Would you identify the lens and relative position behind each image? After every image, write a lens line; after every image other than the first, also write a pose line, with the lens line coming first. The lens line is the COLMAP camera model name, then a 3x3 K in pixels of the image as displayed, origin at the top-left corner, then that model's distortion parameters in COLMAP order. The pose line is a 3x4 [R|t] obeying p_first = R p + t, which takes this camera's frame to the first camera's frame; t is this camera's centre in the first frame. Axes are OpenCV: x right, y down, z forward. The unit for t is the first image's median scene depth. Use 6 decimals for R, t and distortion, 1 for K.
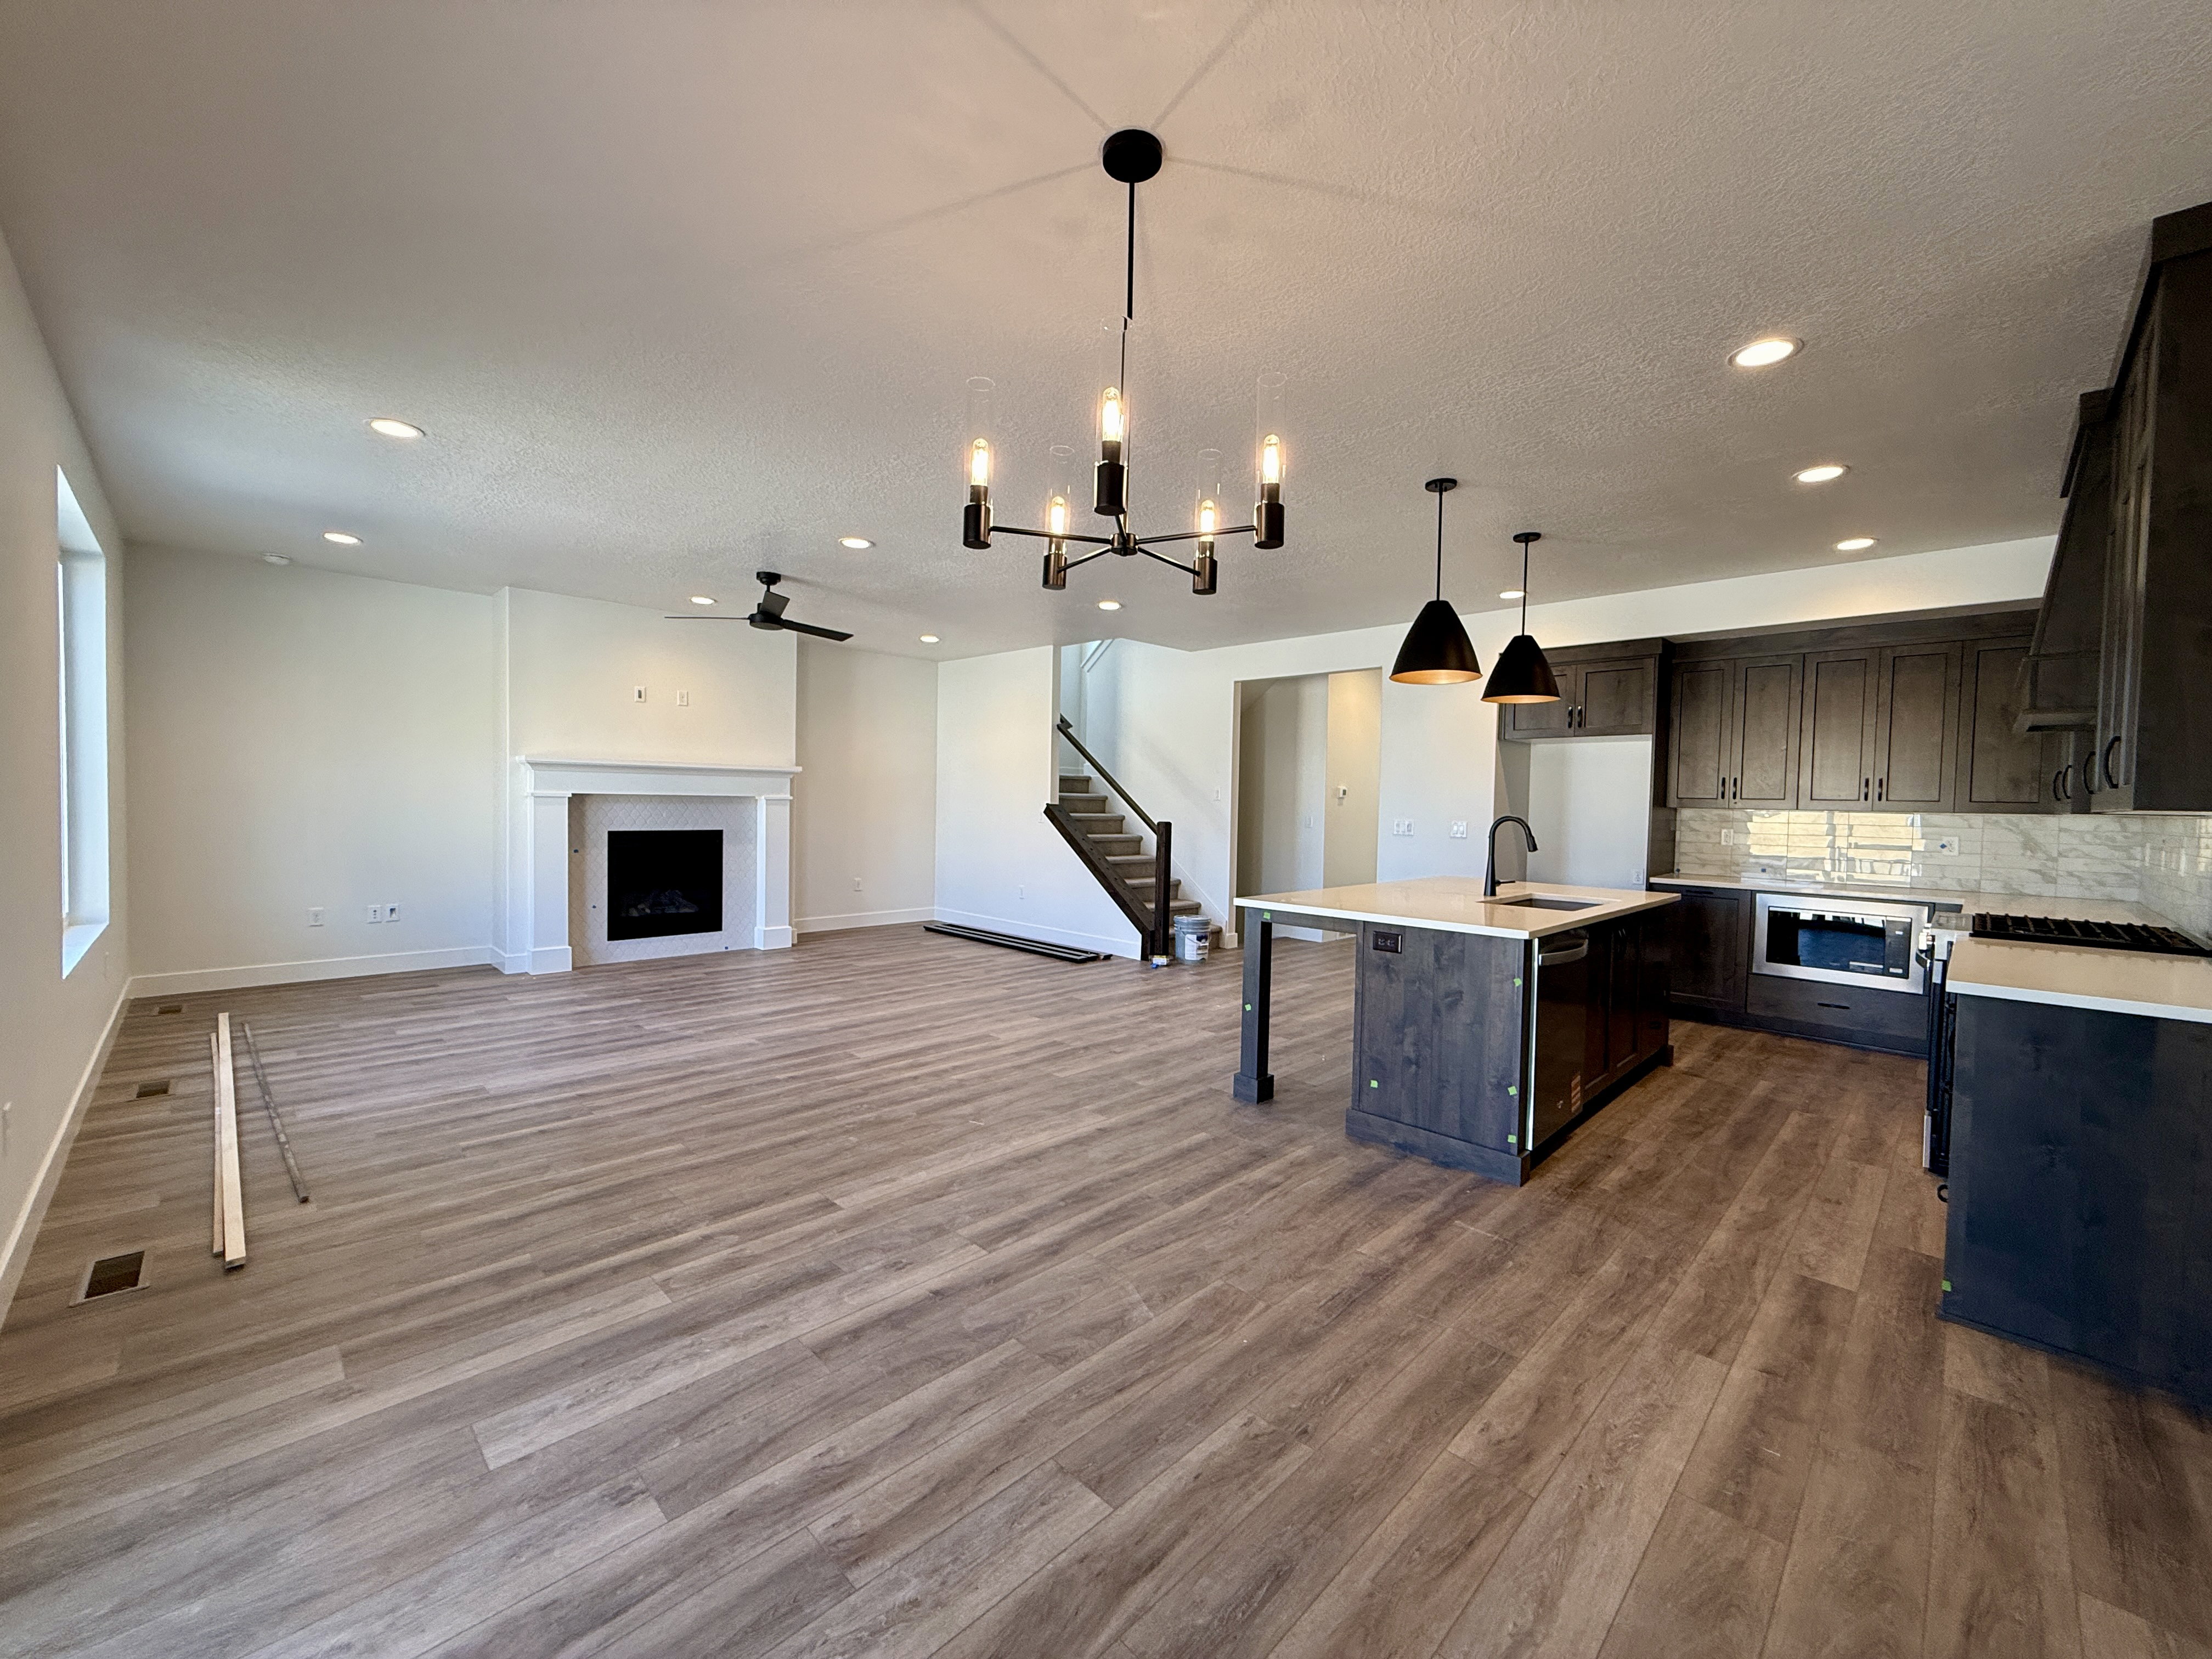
lens RADIAL K [[881.2, 0, 1100.8], [0, 881.2, 823.1], [0, 0, 1]] dist [0.002678, -0.000052]
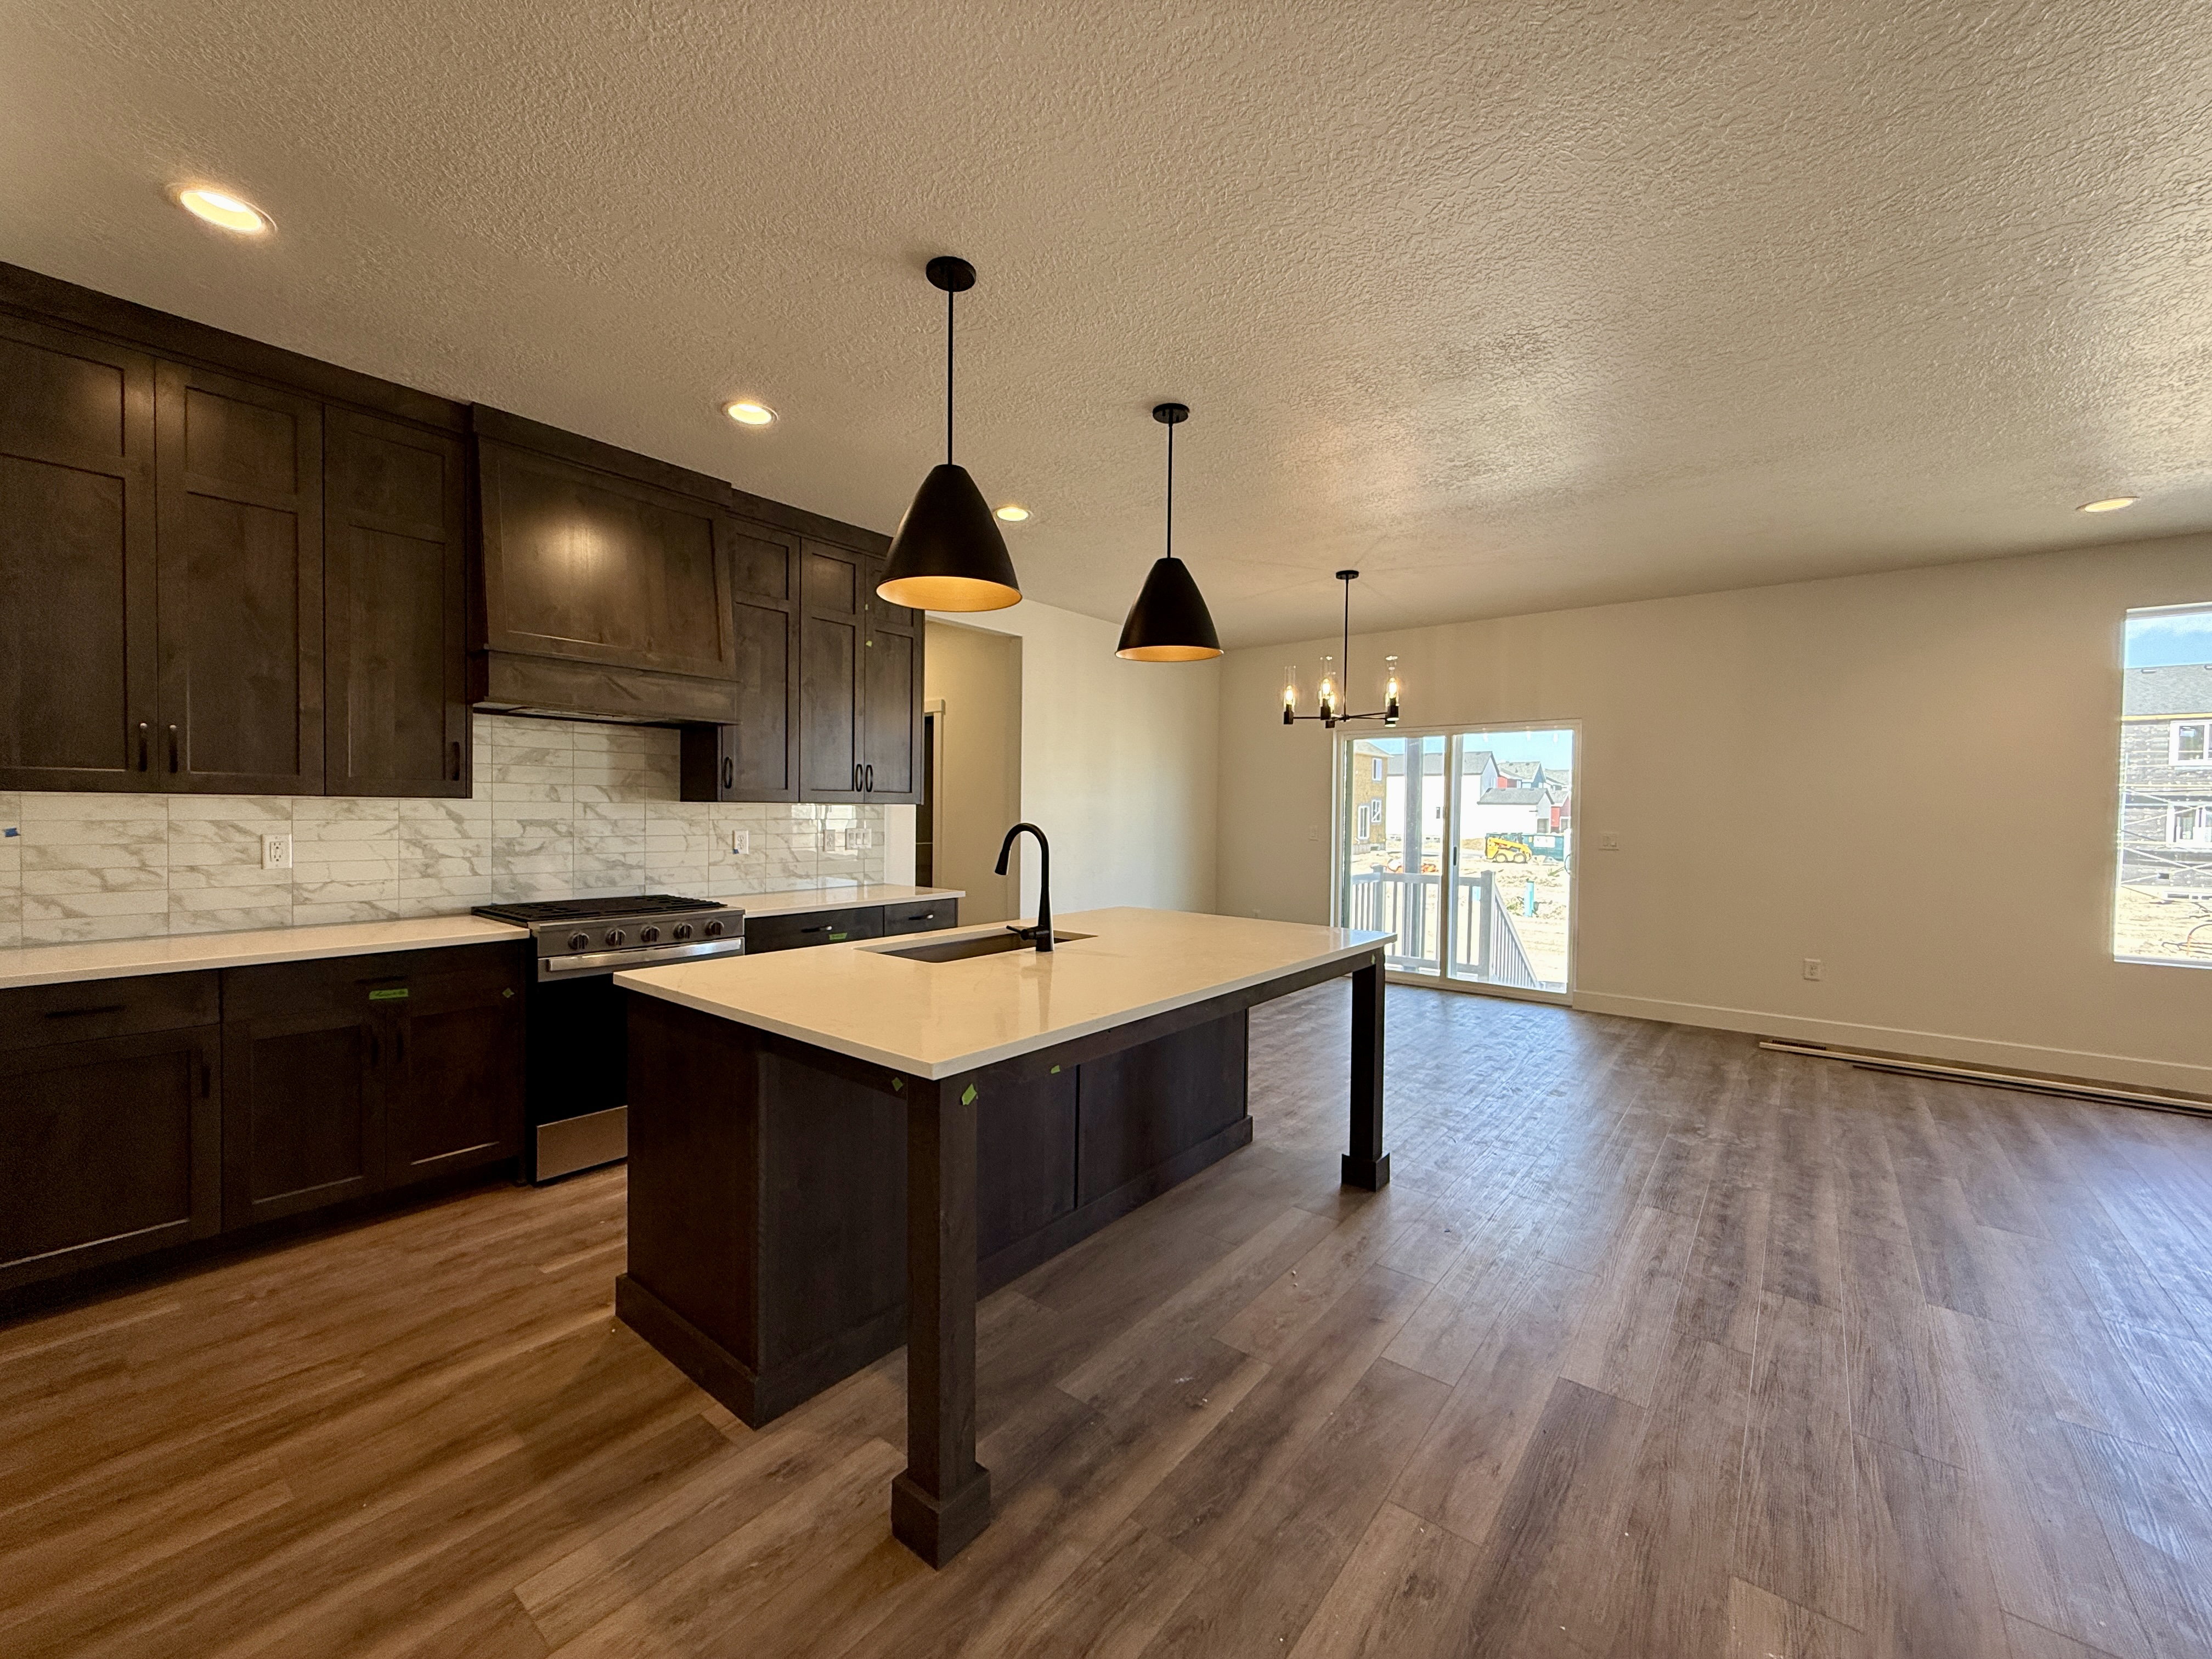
lens RADIAL K [[881.2, 0, 1099.0], [0, 881.2, 826.8], [0, 0, 1]] dist [0.002678, -0.000052]
pose [[-0.993603, -0.030048, -0.108860, 0.426908], [-0.035099, 0.998380, 0.044776, -0.032435], [0.107338, 0.048310, -0.993048, 1.465330]]
